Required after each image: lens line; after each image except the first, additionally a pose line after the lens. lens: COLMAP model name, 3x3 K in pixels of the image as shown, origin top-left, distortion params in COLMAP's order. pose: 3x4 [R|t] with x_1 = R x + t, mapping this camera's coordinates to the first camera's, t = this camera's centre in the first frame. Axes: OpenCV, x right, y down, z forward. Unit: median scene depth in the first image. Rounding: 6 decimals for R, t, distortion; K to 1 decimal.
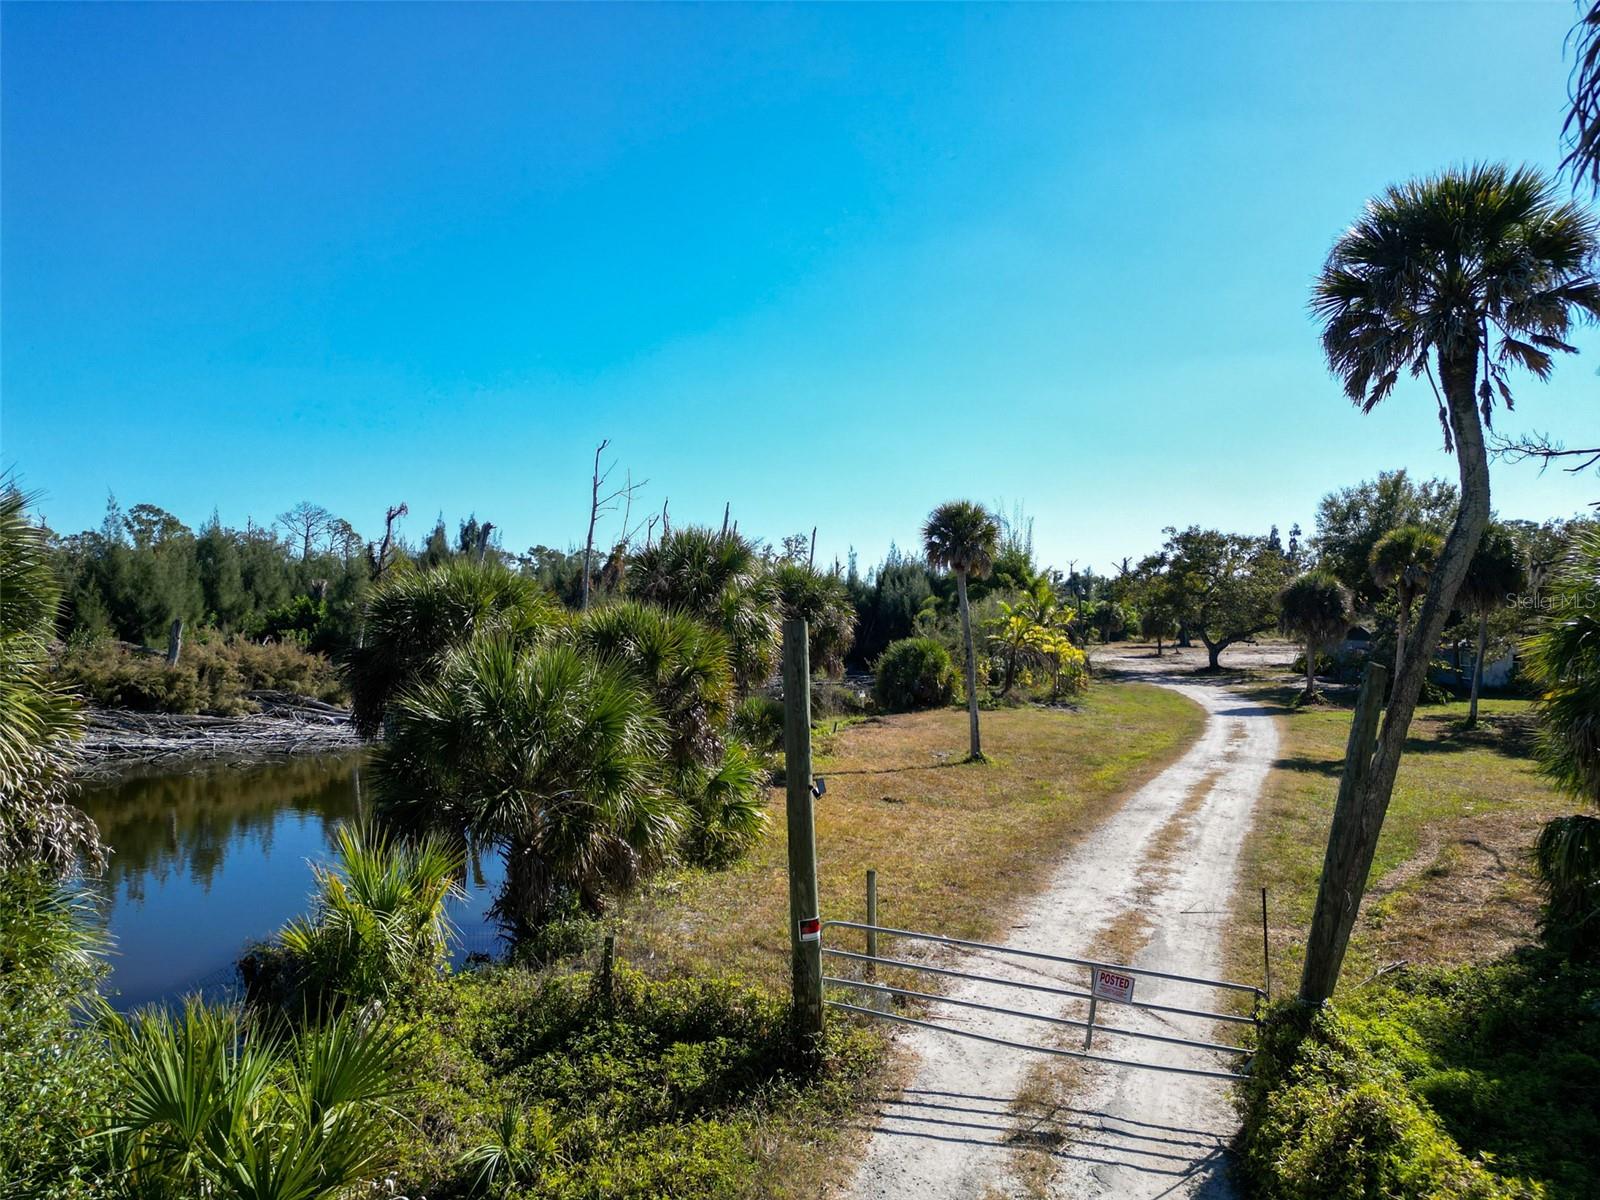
lens RADIAL K [[1113.0, 0, 798.3], [0, 1113.0, 597.4], [0, 0, 1]] dist [0.077037, -0.076603]
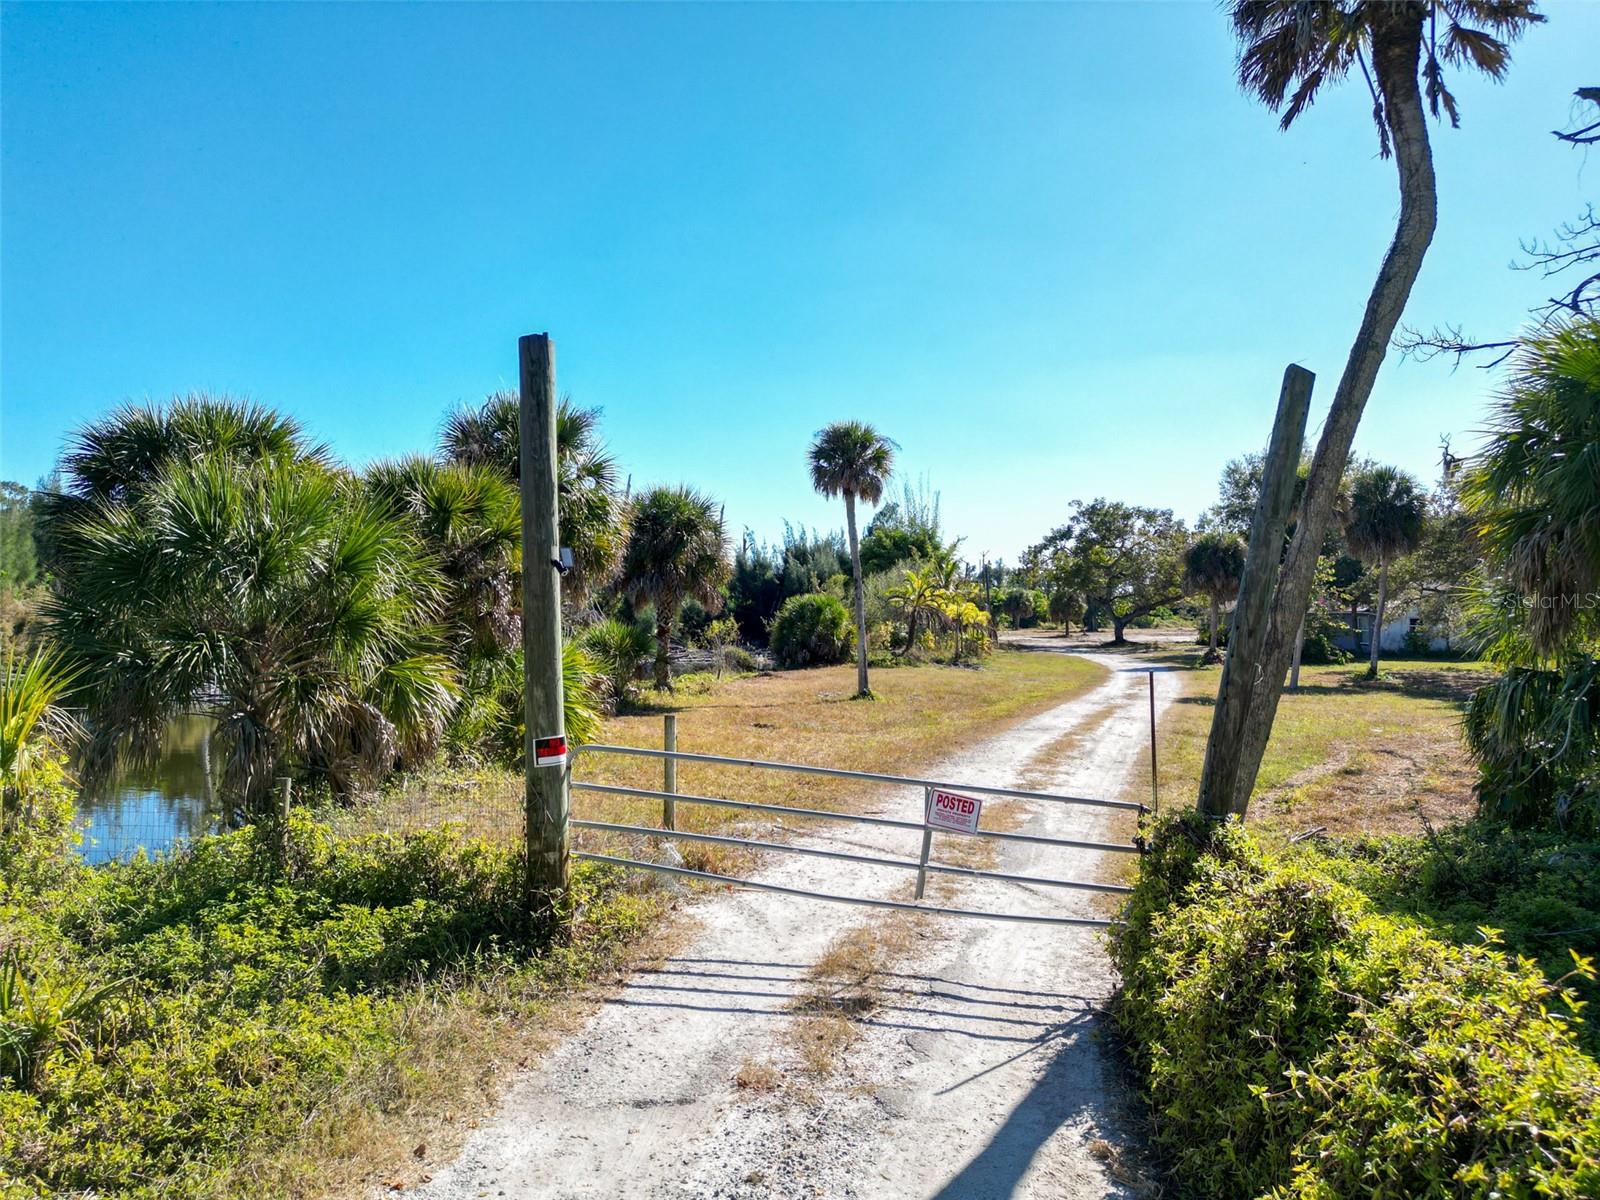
lens RADIAL K [[1113.0, 0, 798.3], [0, 1113.0, 597.4], [0, 0, 1]] dist [0.077037, -0.076603]
pose [[0.997364, 0.002099, 0.072537, 0.103483], [-0.002087, 0.999998, -0.000242, 0.170565], [-0.072537, 0.000090, 0.997366, 0.228343]]
